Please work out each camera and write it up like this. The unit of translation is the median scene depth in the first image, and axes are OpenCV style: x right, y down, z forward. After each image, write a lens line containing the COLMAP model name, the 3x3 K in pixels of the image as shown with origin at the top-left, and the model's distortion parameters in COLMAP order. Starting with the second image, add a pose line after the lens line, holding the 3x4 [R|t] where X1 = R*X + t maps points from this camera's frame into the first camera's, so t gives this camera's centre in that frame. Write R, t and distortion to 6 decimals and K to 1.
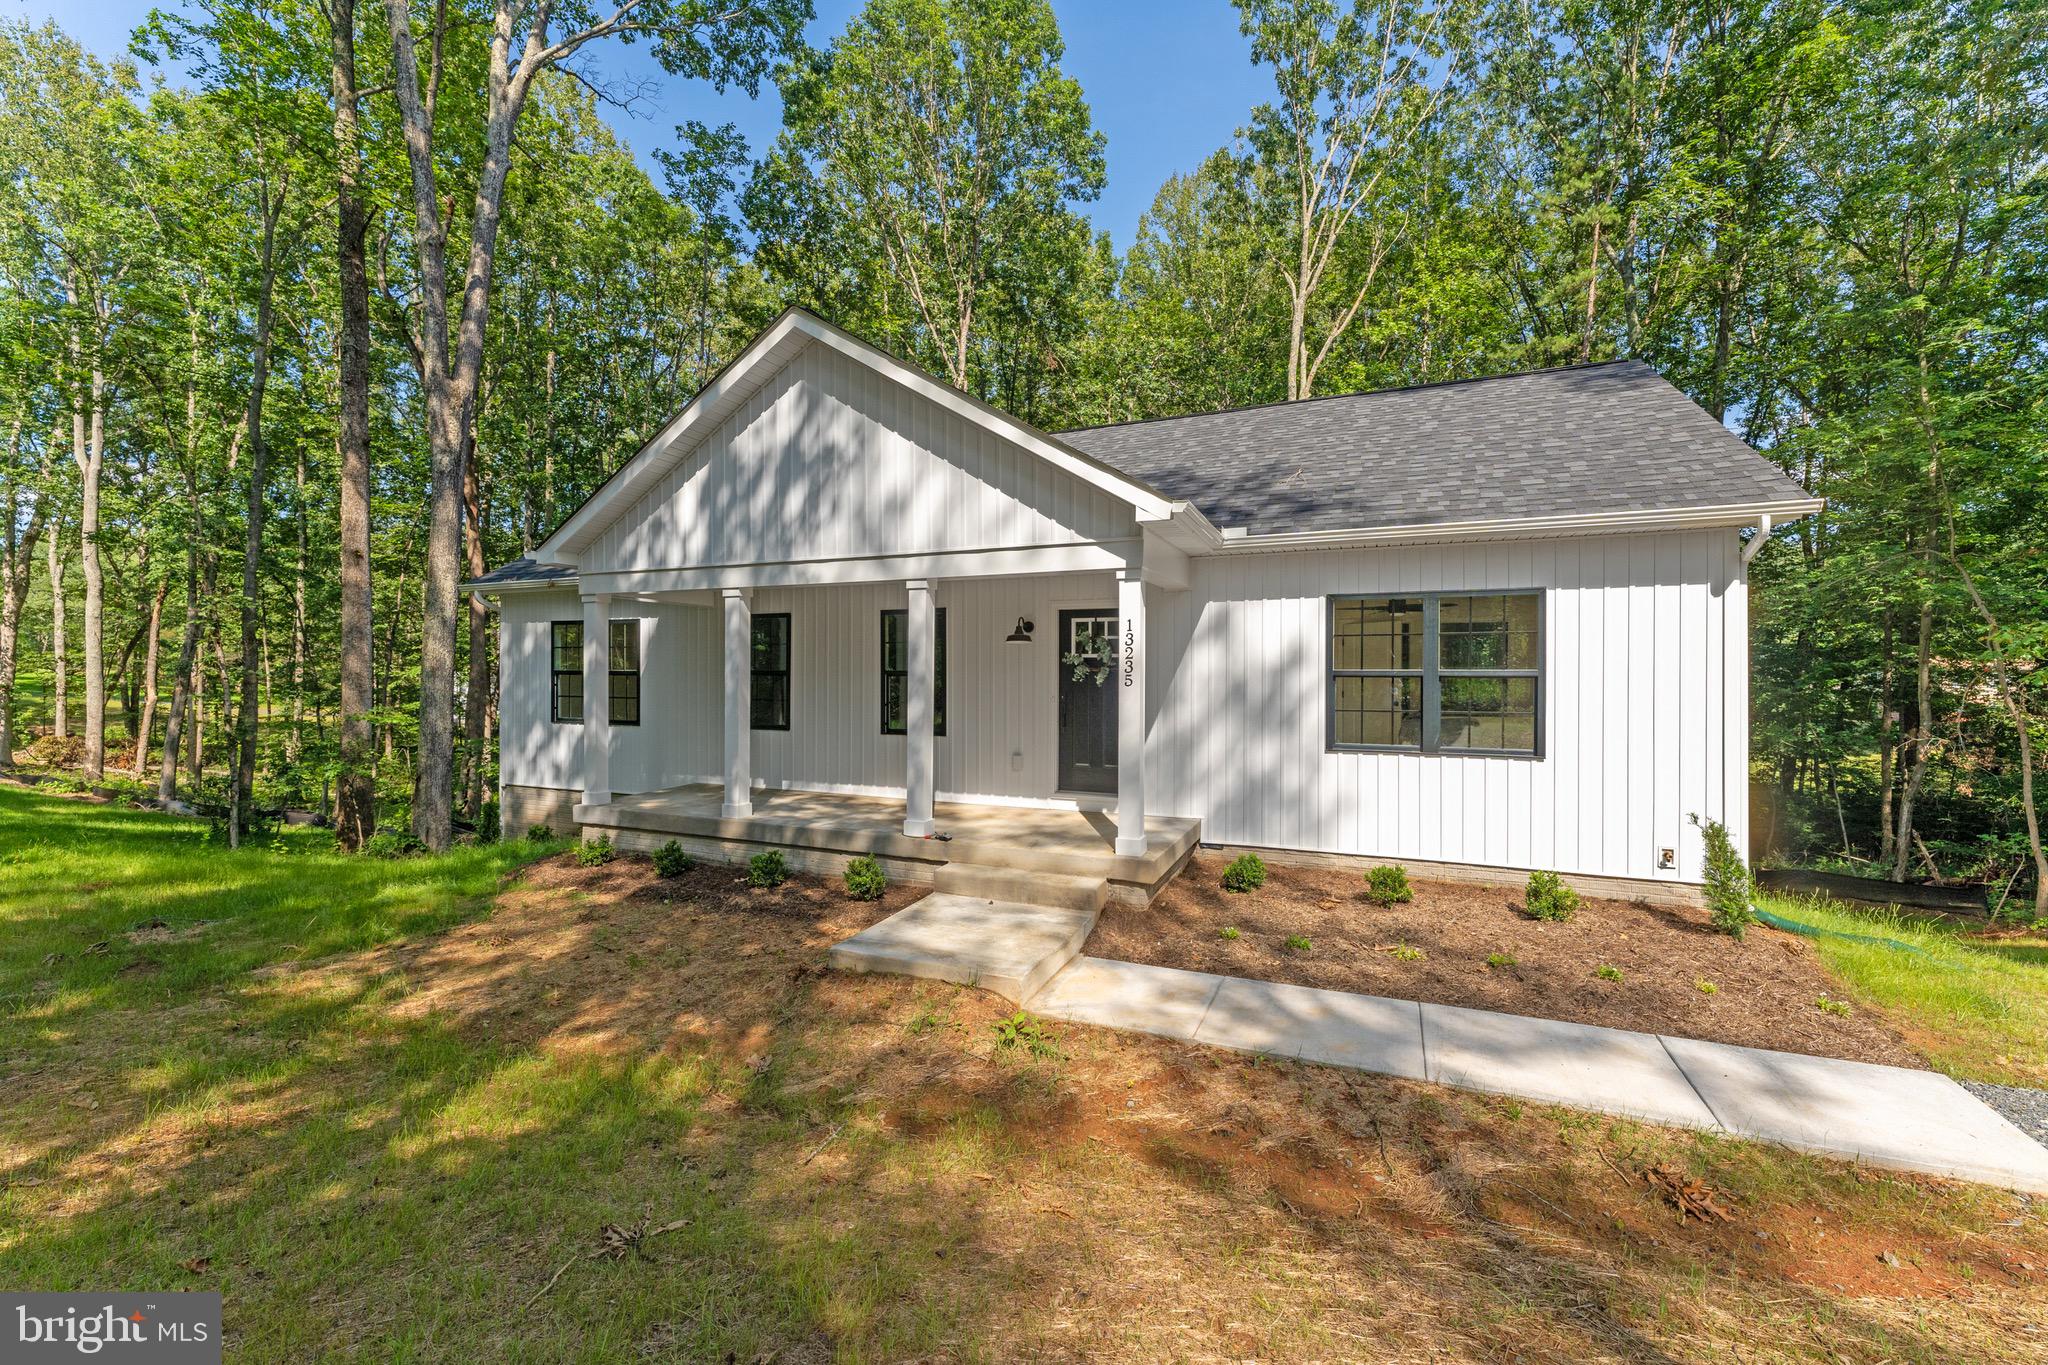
lens RADIAL K [[832.5, 0, 1034.6], [0, 832.5, 674.8], [0, 0, 1]] dist [0.003754, 0.000640]
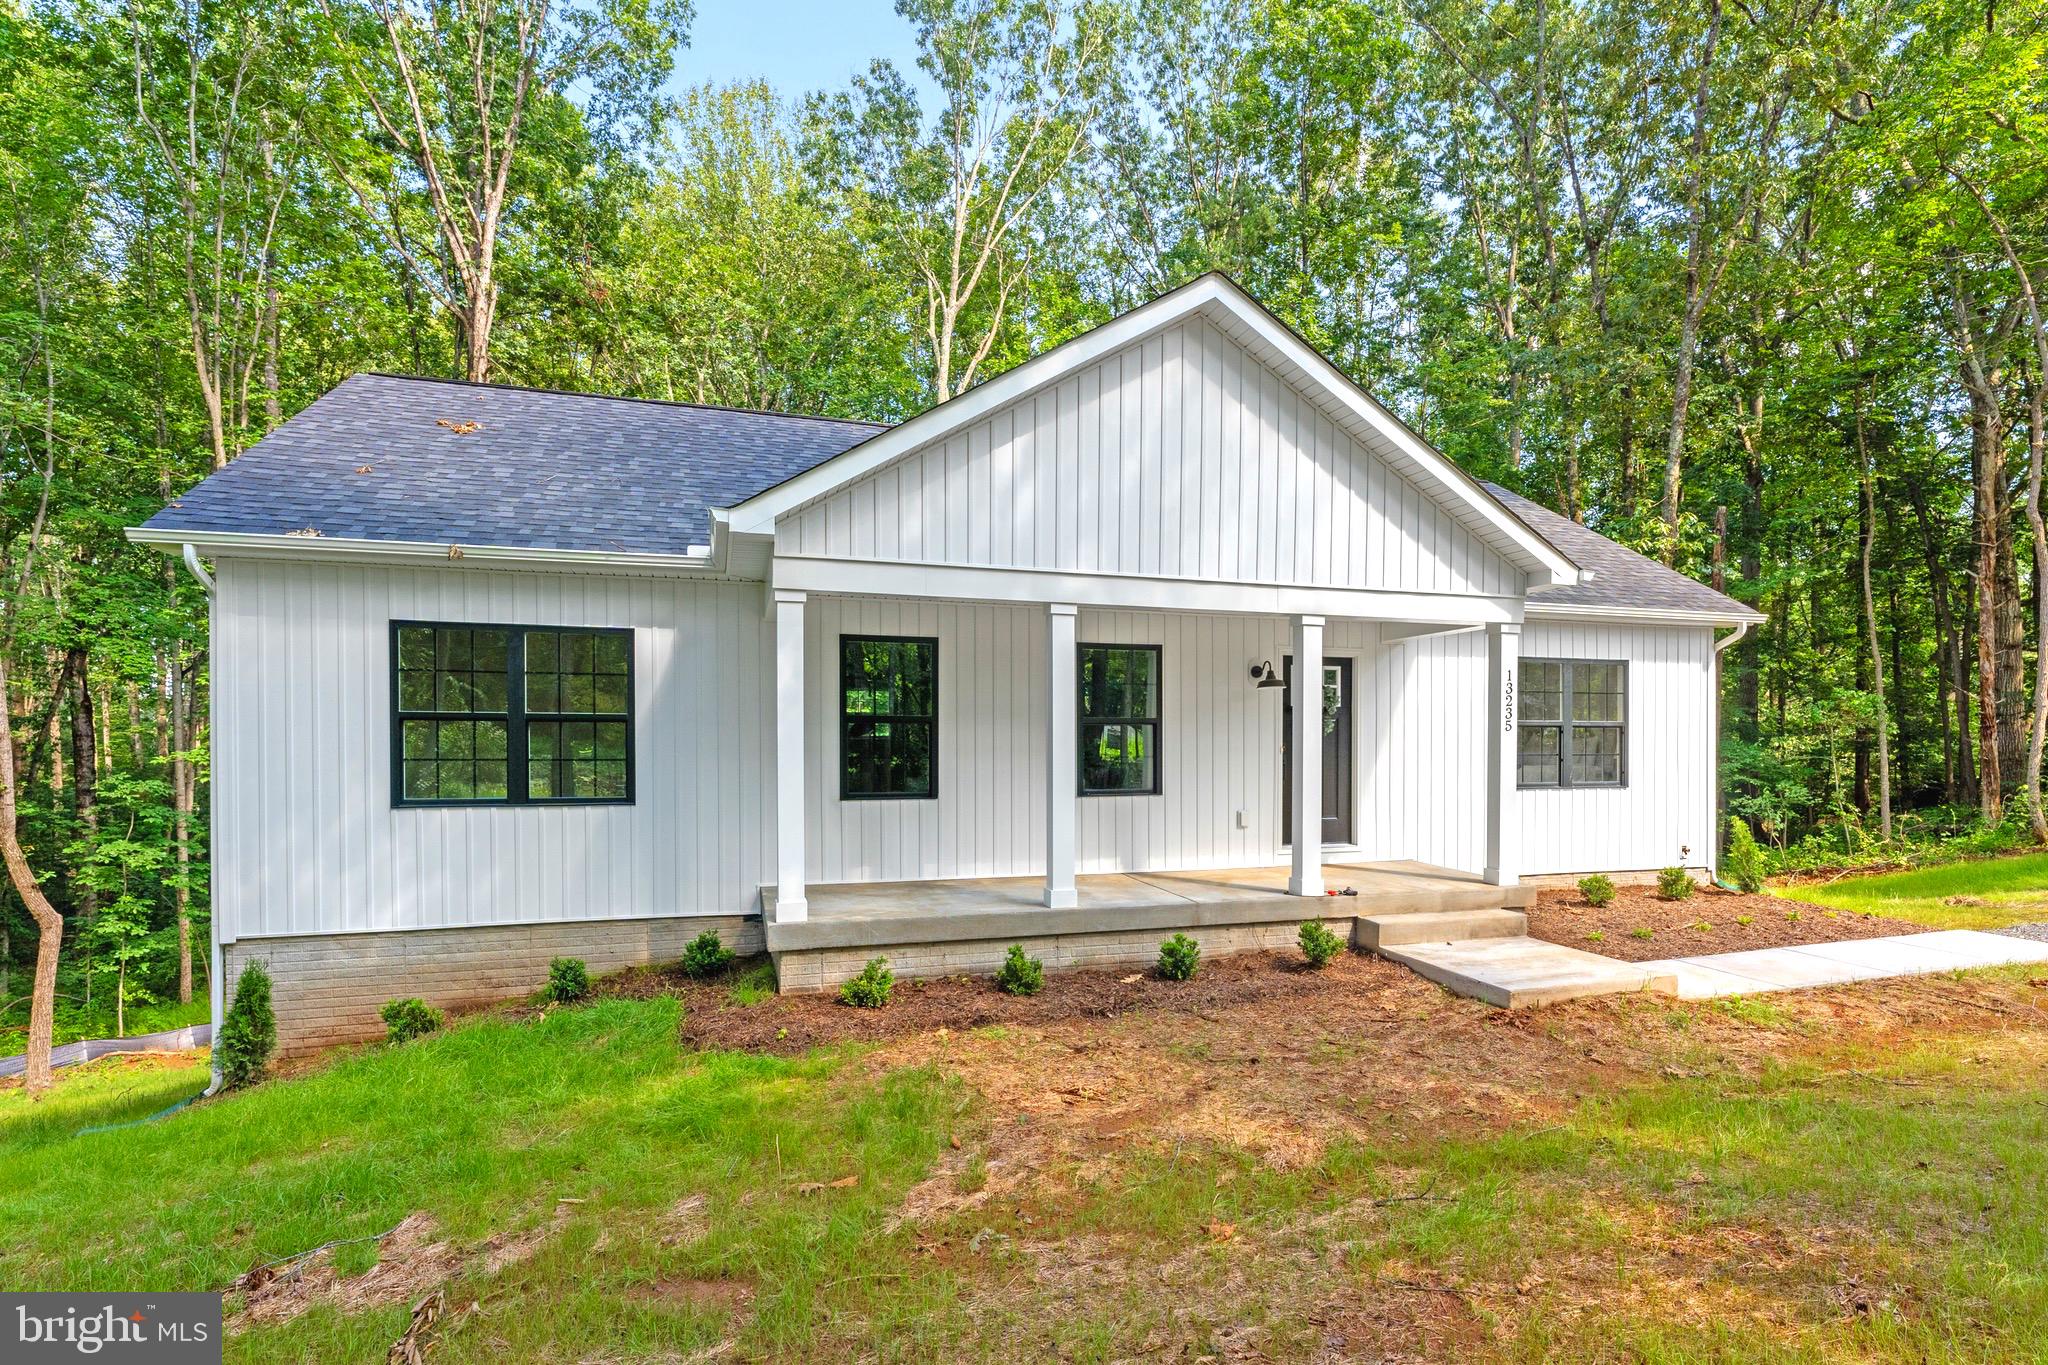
lens RADIAL K [[1031.0, 0, 1103.5], [0, 1031.0, 753.5], [0, 0, 1]] dist [0.003518, -0.000045]
pose [[0.742480, -0.008225, 0.669818, -0.917454], [0.003019, 0.999956, 0.008932, 0.023048], [-0.669862, -0.004610, 0.742472, 0.266138]]
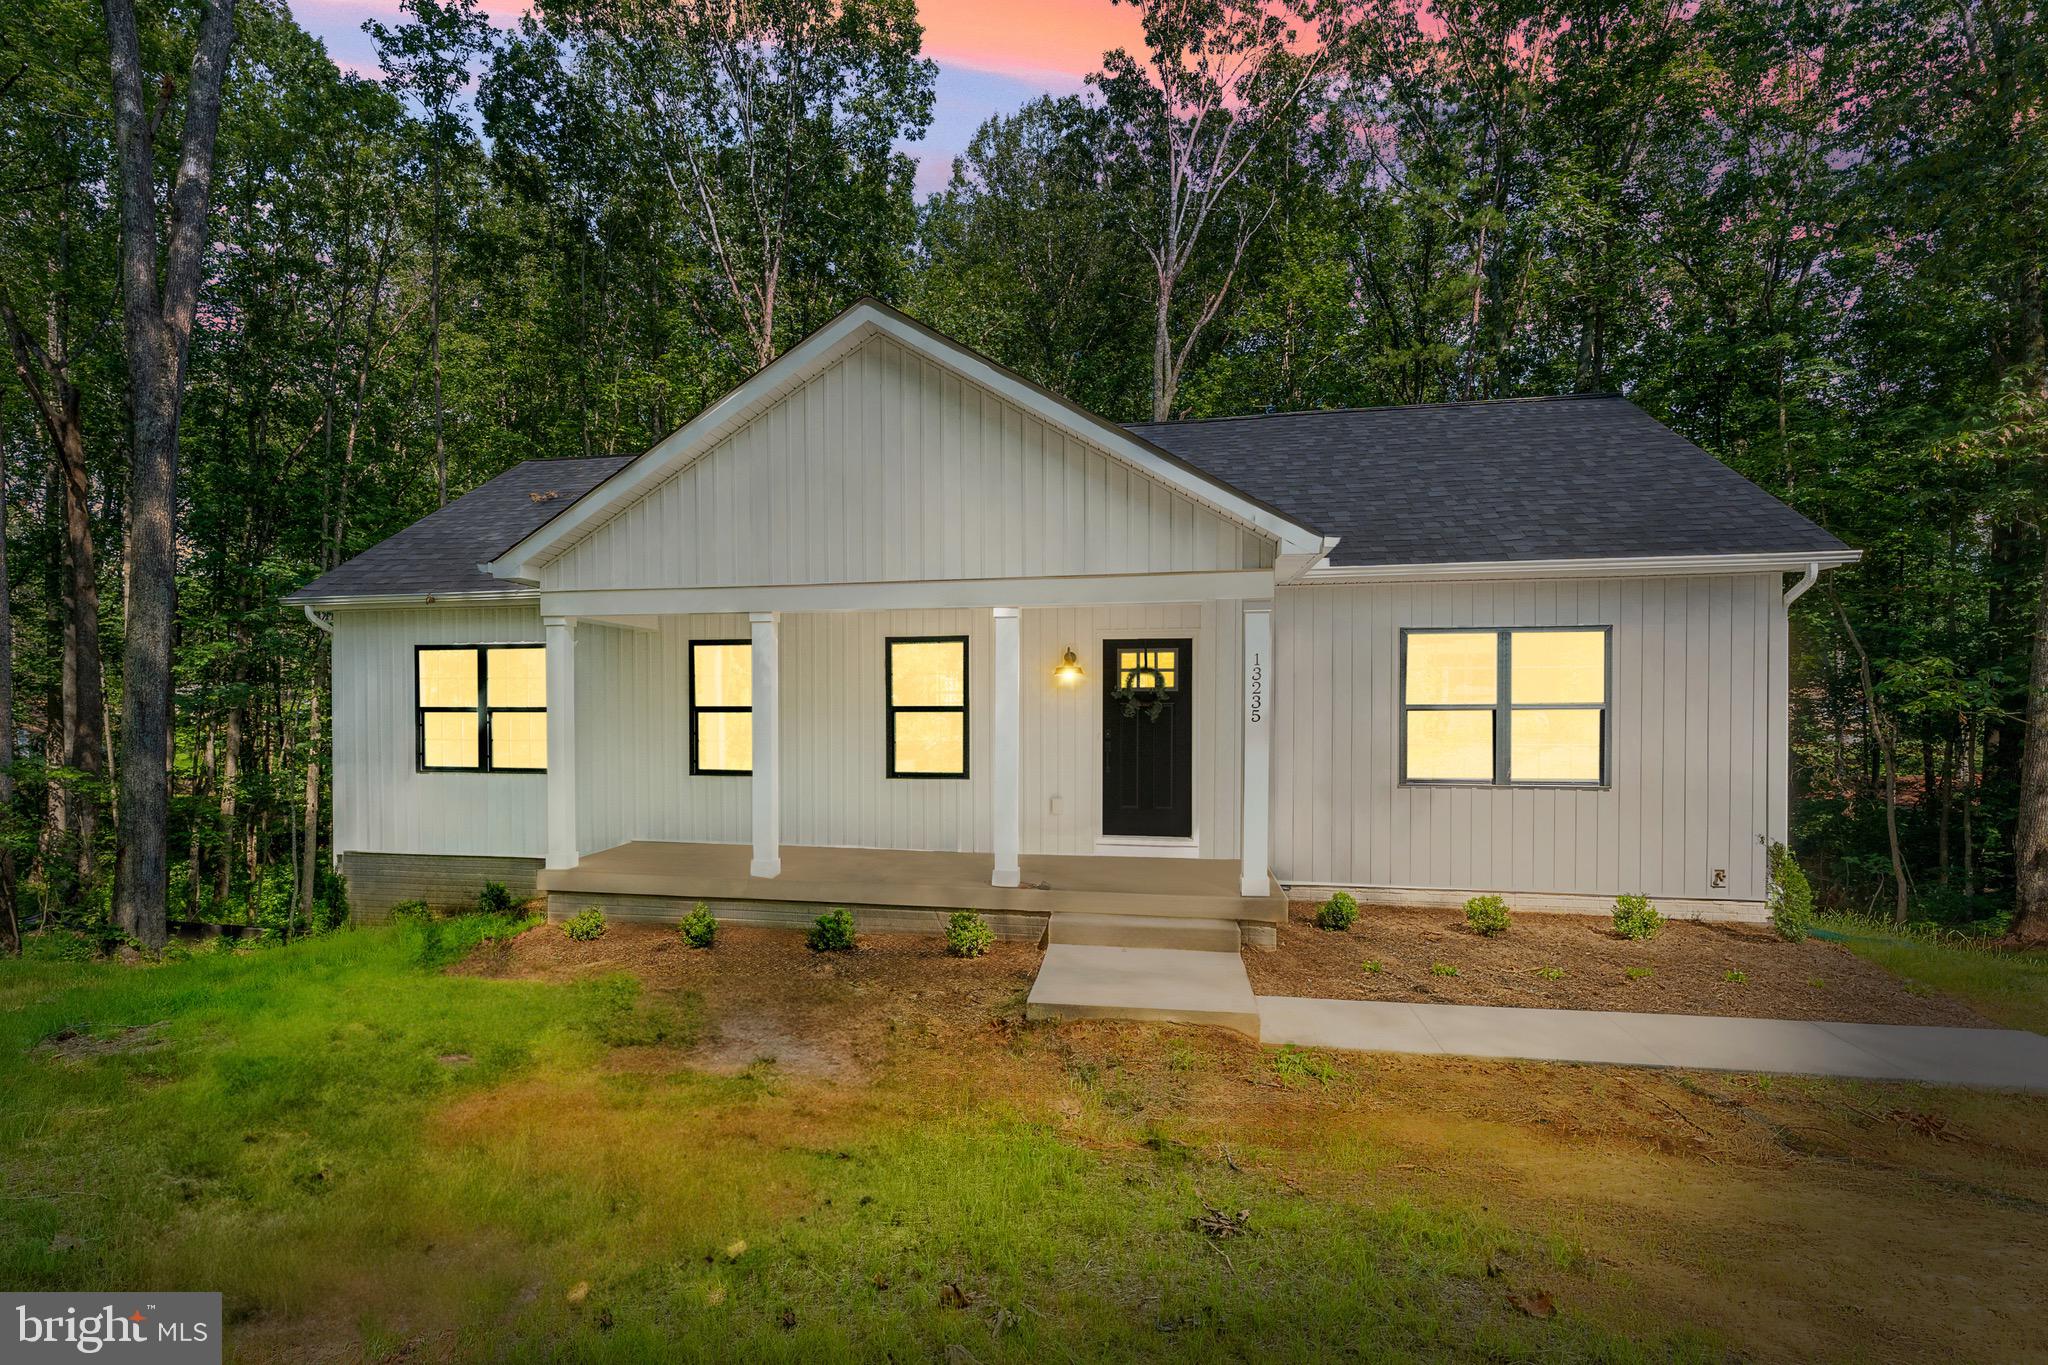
lens RADIAL K [[1031.0, 0, 950.1], [0, 1031.0, 716.8], [0, 0, 1]] dist [0.003518, -0.000045]
pose [[0.982204, -0.006210, 0.187717, -0.357051], [0.004542, 0.999946, 0.009317, -0.003505], [-0.187765, -0.008299, 0.982179, -0.091847]]
